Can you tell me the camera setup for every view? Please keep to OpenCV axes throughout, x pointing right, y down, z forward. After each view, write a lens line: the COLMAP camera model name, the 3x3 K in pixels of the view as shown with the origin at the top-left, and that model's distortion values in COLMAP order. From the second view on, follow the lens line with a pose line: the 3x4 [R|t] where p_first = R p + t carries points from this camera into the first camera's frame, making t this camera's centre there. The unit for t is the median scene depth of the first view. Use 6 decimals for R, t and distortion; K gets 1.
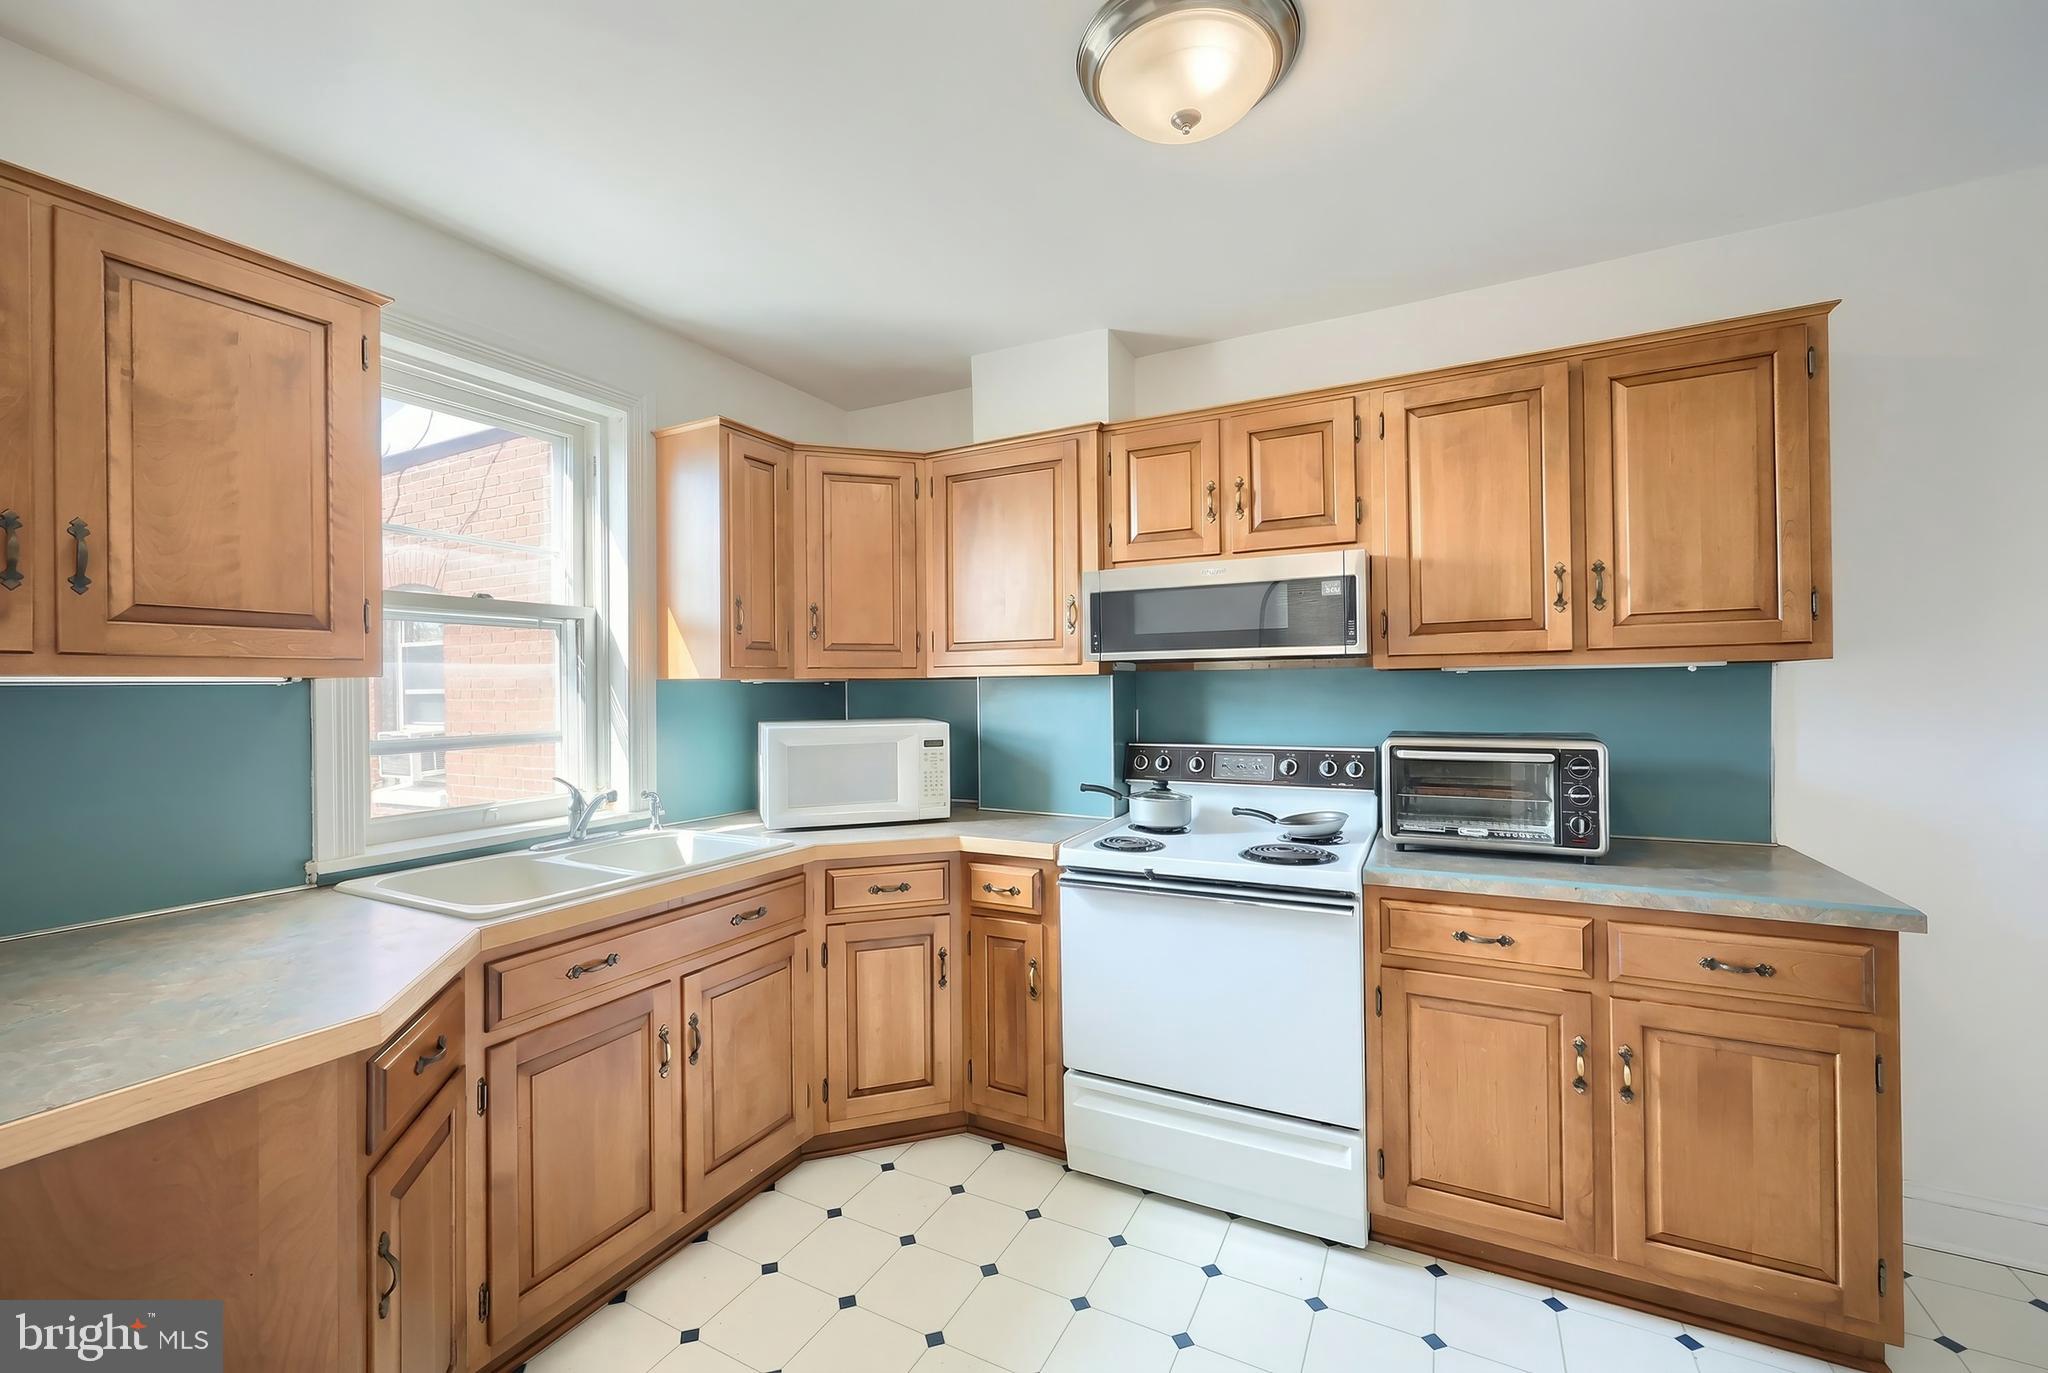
lens RADIAL K [[839.2, 0, 1019.4], [0, 839.2, 691.1], [0, 0, 1]] dist [0.010942, 0.001110]
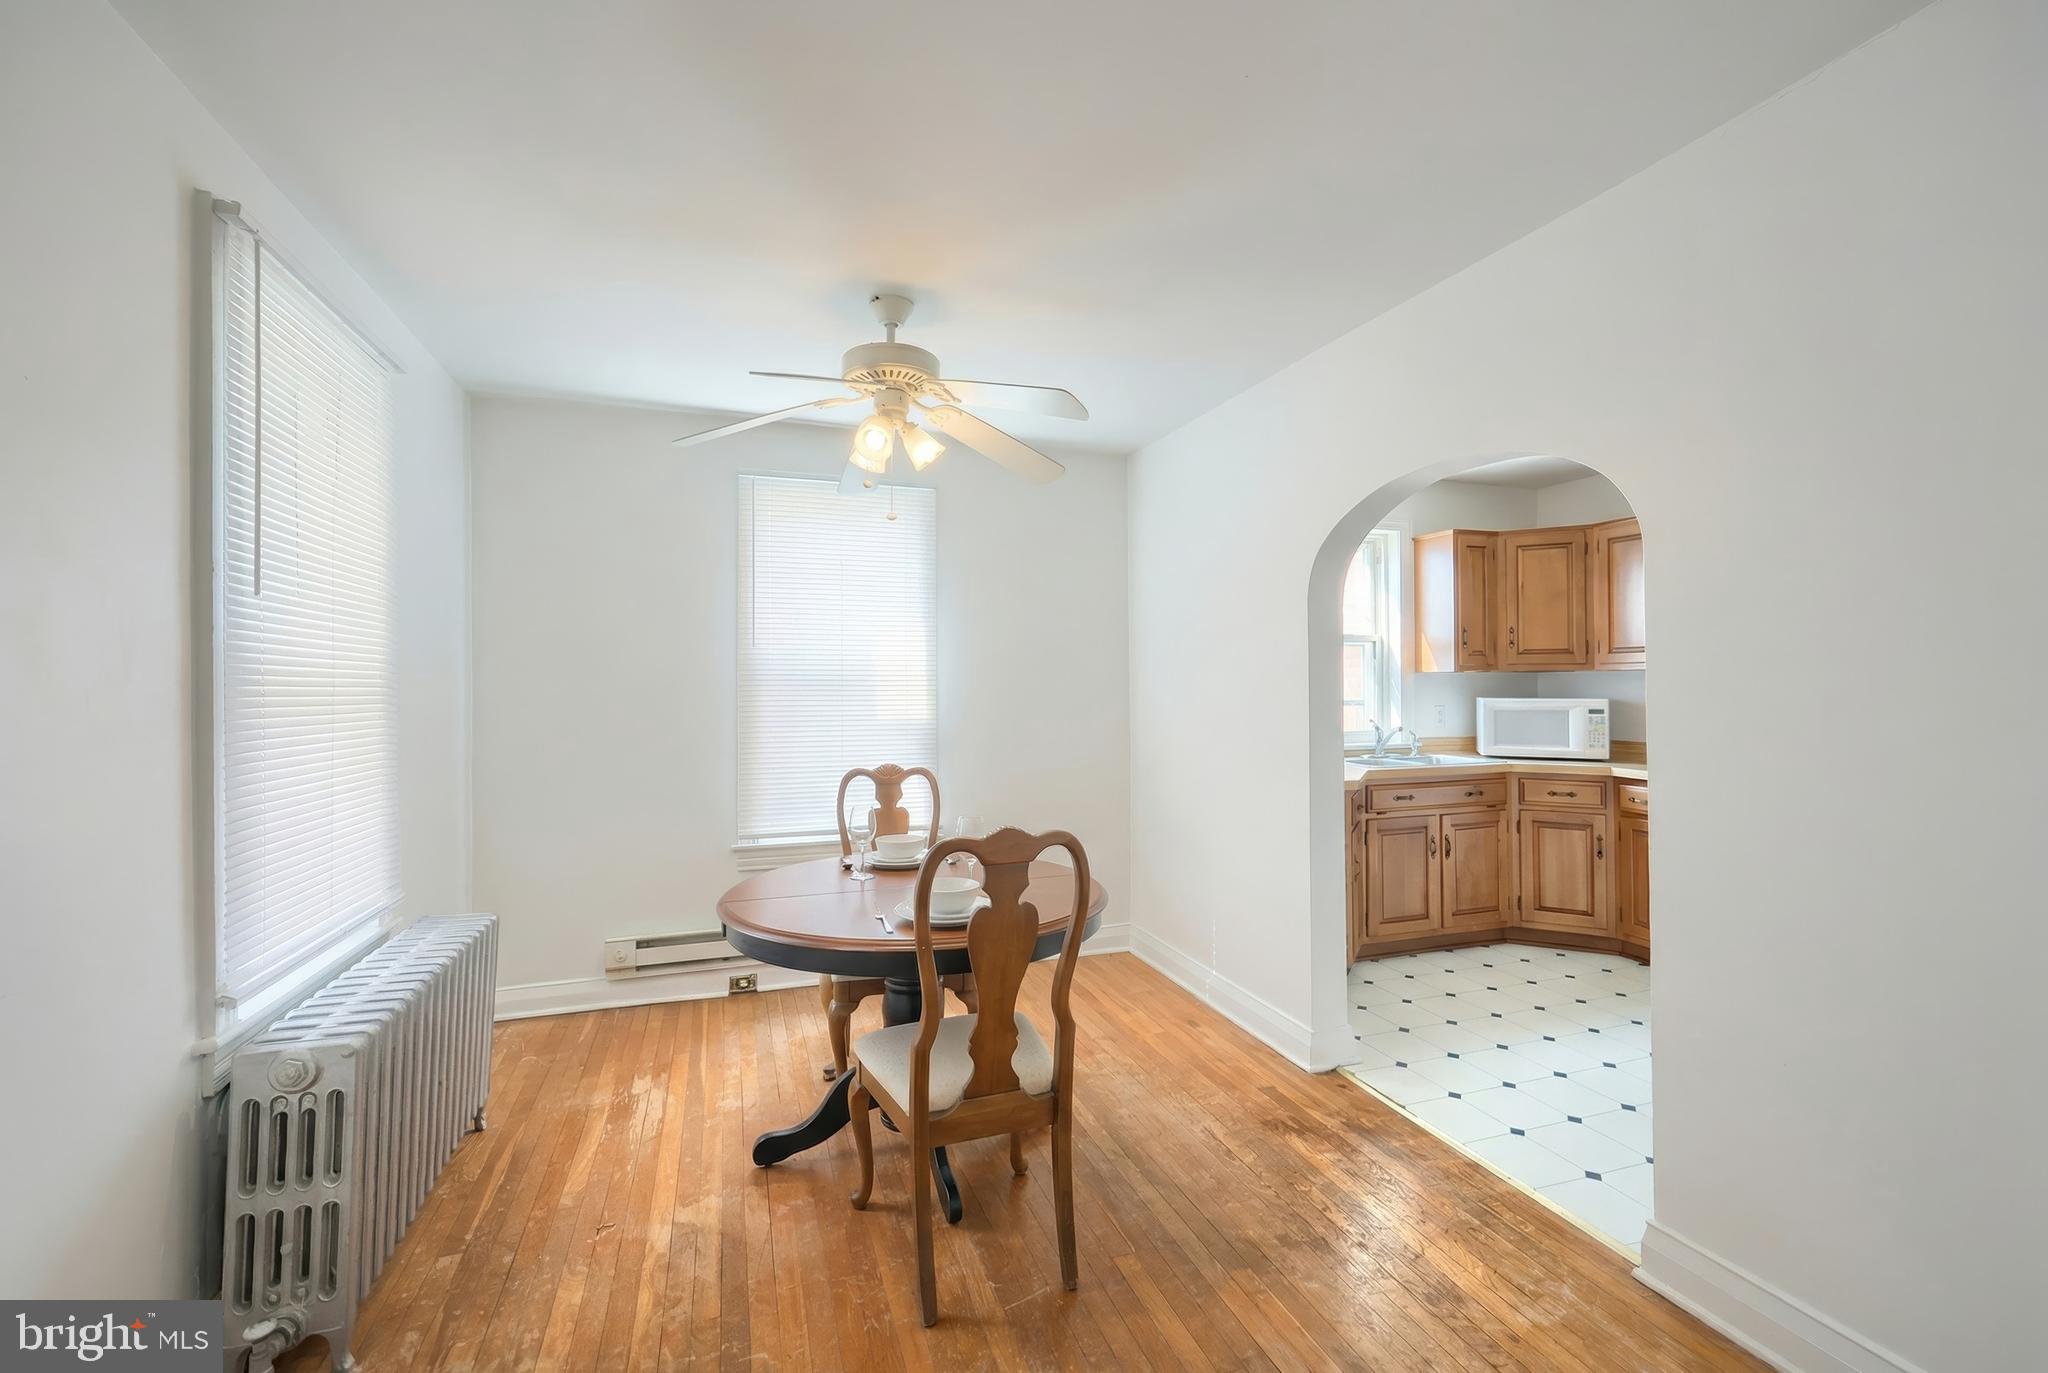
lens RADIAL K [[839.2, 0, 1018.6], [0, 839.2, 674.3], [0, 0, 1]] dist [0.010942, 0.001110]
pose [[0.721156, -0.001097, -0.692772, 0.236235], [-0.002310, 0.999989, -0.003988, -0.000281], [0.692769, 0.004476, 0.721146, -0.999662]]
